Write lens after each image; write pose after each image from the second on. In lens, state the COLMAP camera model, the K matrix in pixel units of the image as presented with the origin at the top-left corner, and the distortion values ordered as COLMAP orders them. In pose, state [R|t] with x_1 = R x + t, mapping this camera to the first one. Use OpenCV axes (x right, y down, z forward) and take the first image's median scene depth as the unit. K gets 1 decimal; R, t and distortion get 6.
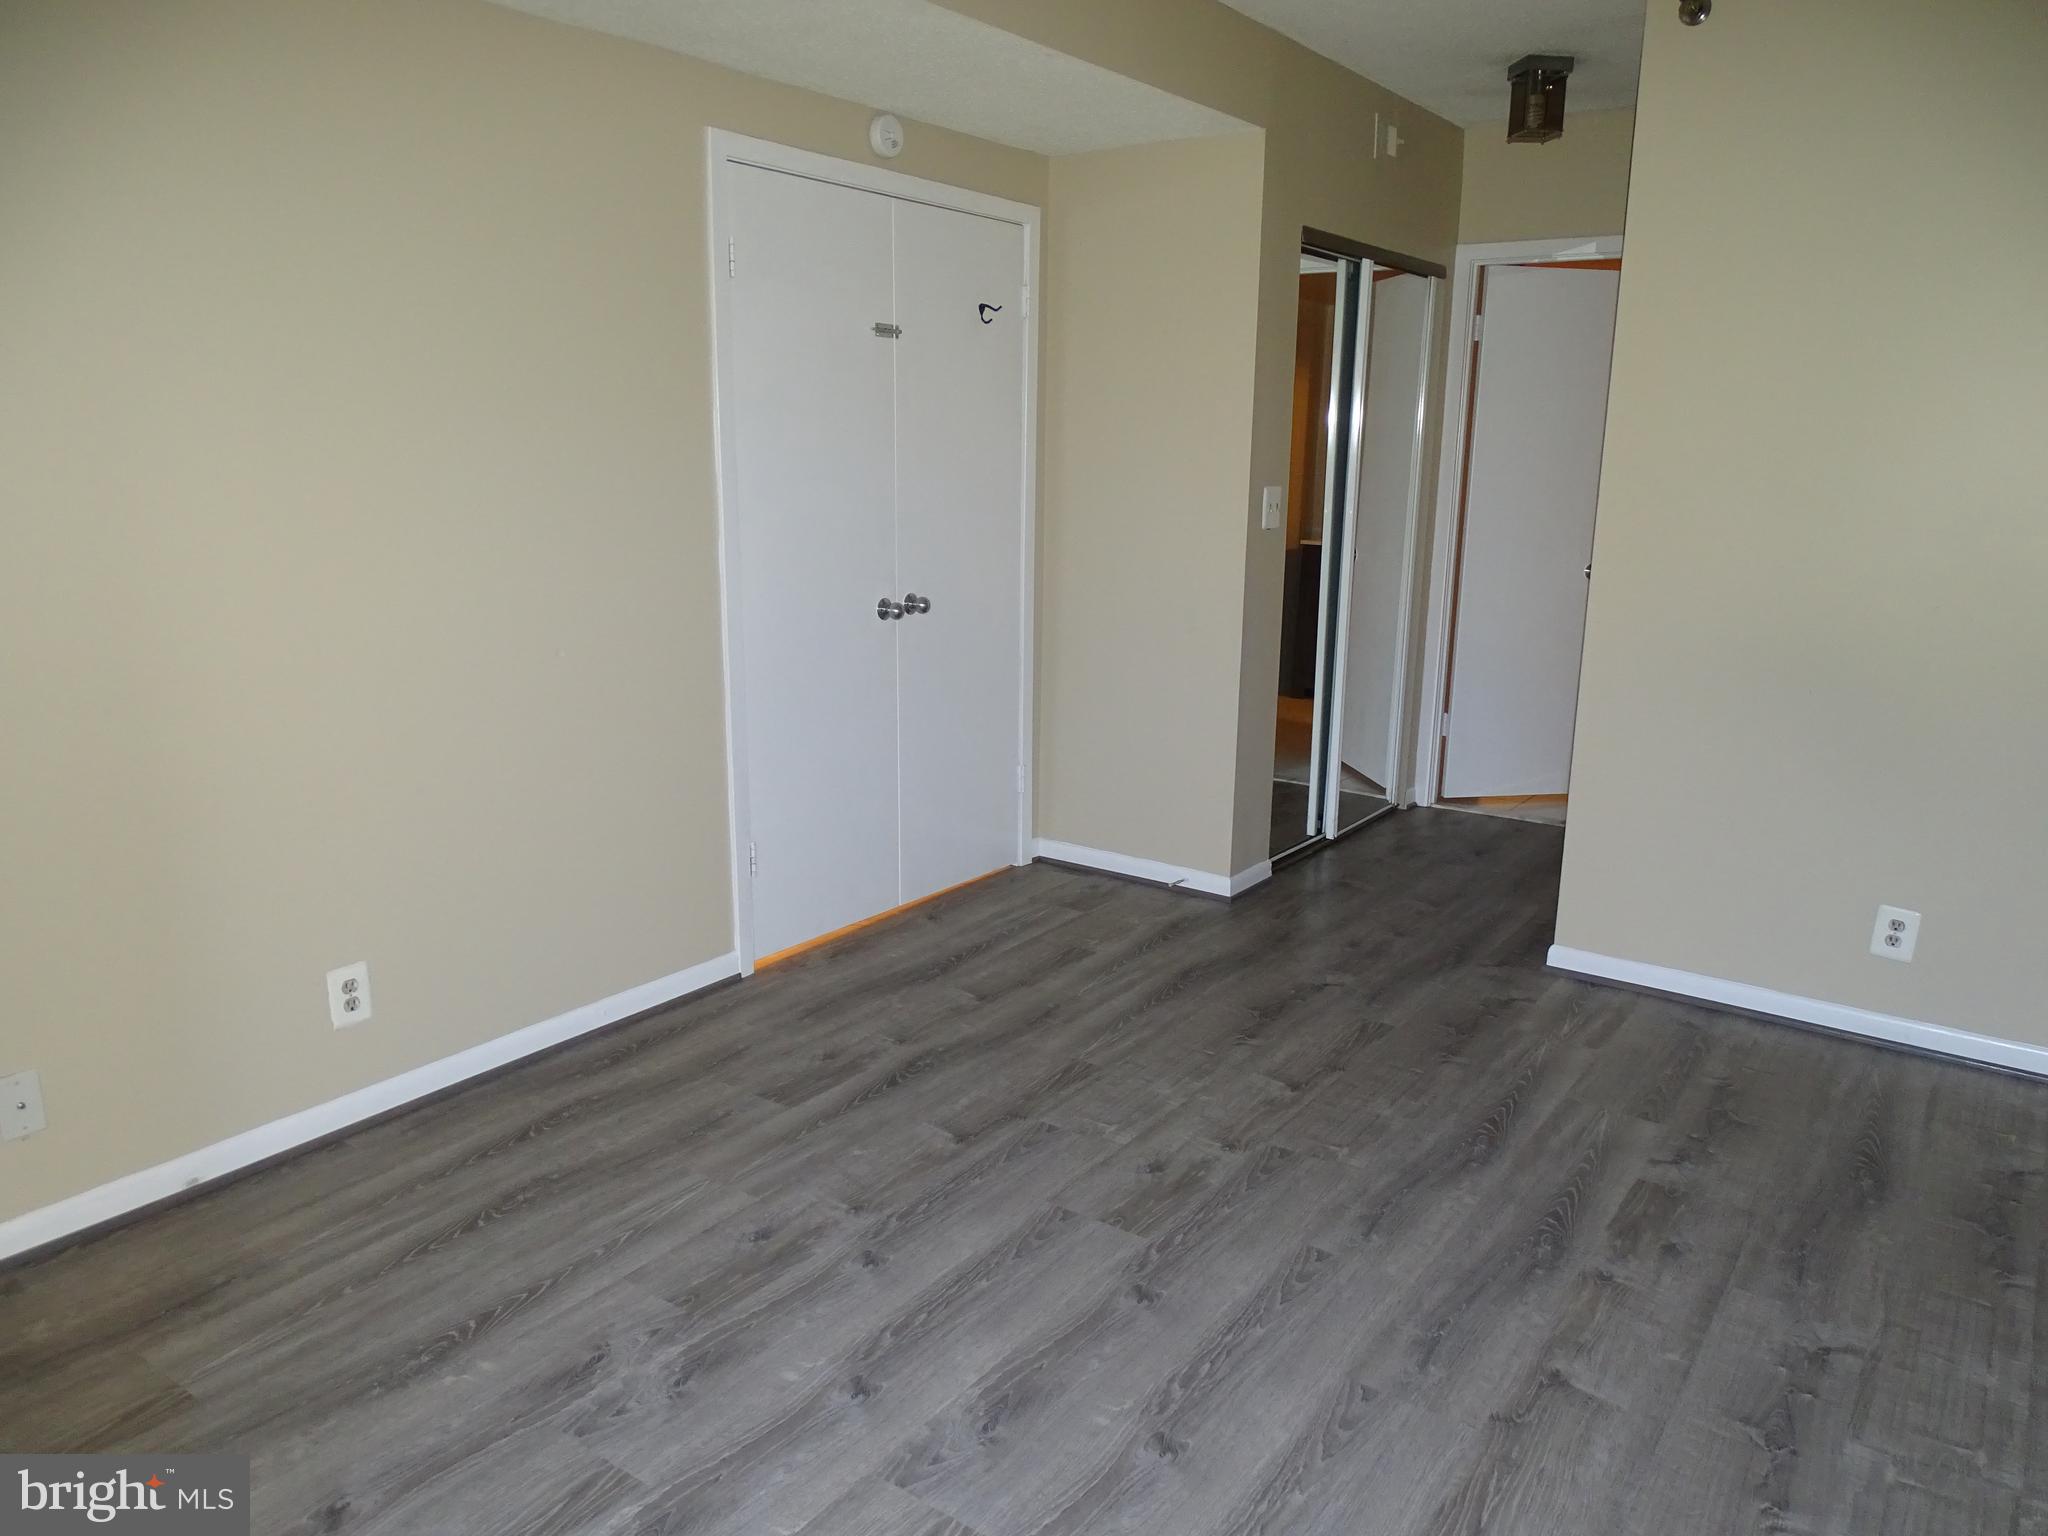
lens RADIAL K [[1466.8, 0, 1022.0], [0, 1466.8, 773.5], [0, 0, 1]] dist [-0.013283, -0.000174]
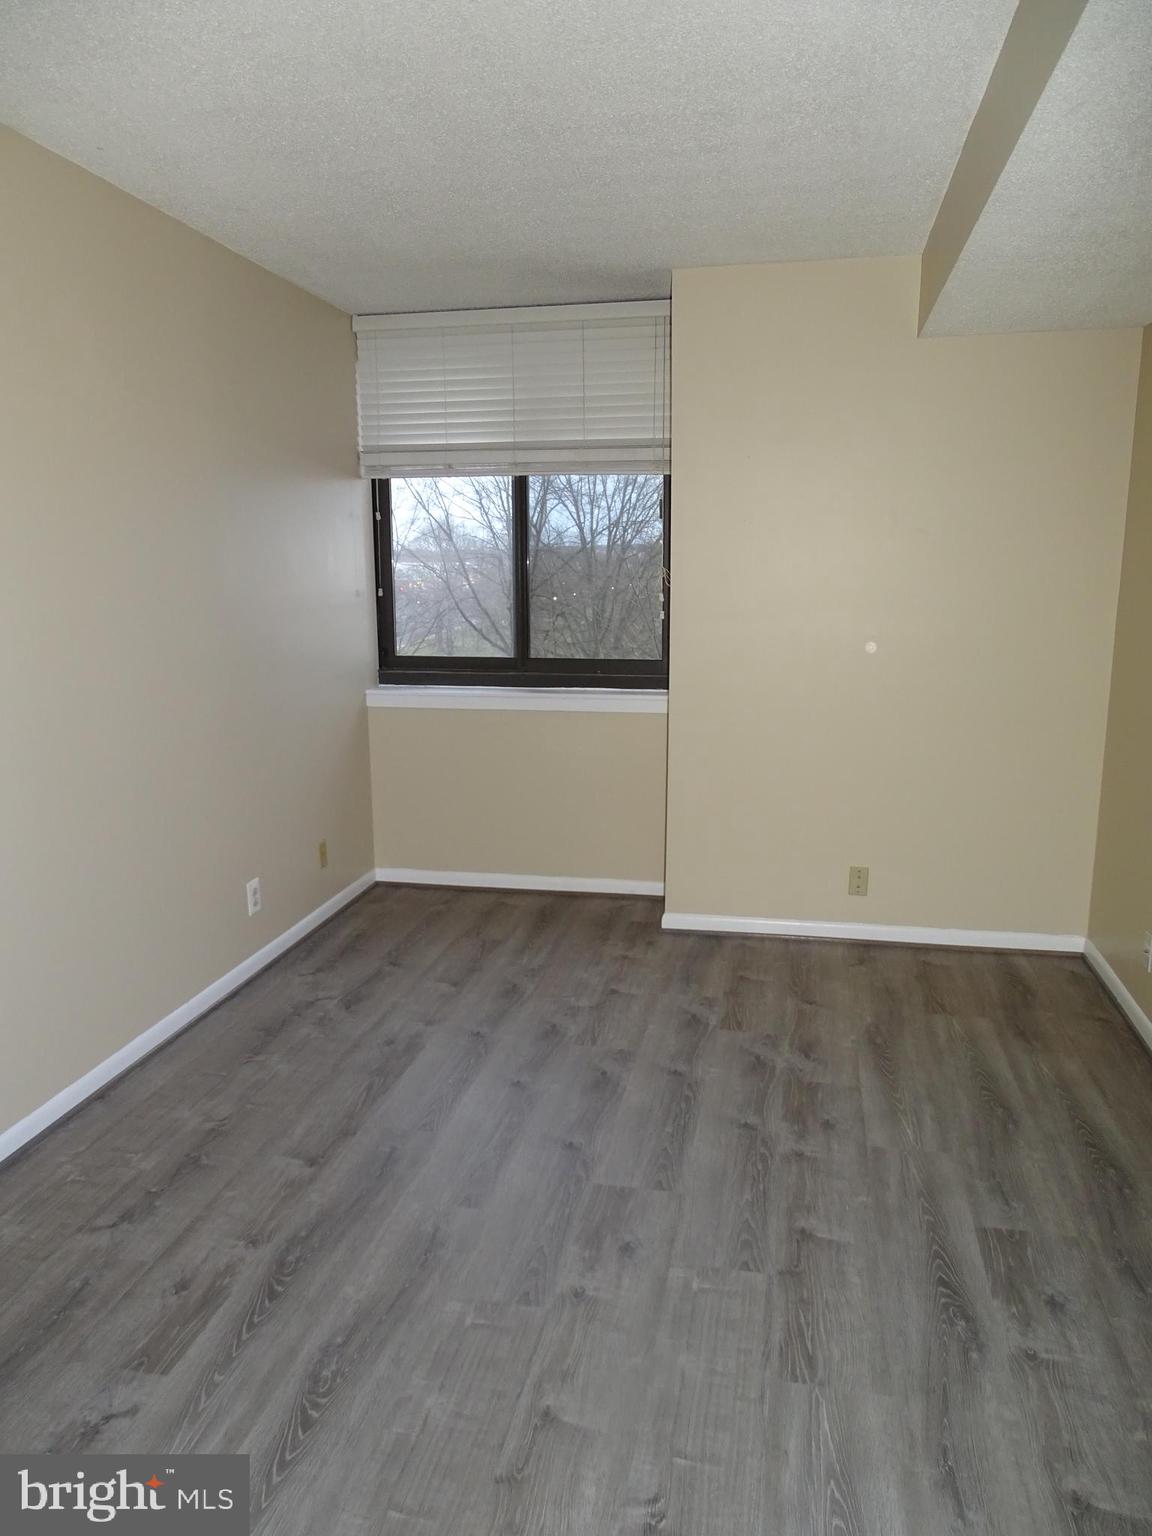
lens RADIAL K [[1100.1, 0, 574.9], [0, 1100.1, 765.5], [0, 0, 1]] dist [-0.013283, -0.000174]
pose [[-0.915144, 0.066164, -0.397661, 0.483273], [-0.097649, 0.920680, 0.377905, -0.421611], [0.391122, 0.384669, -0.836094, 1.713742]]
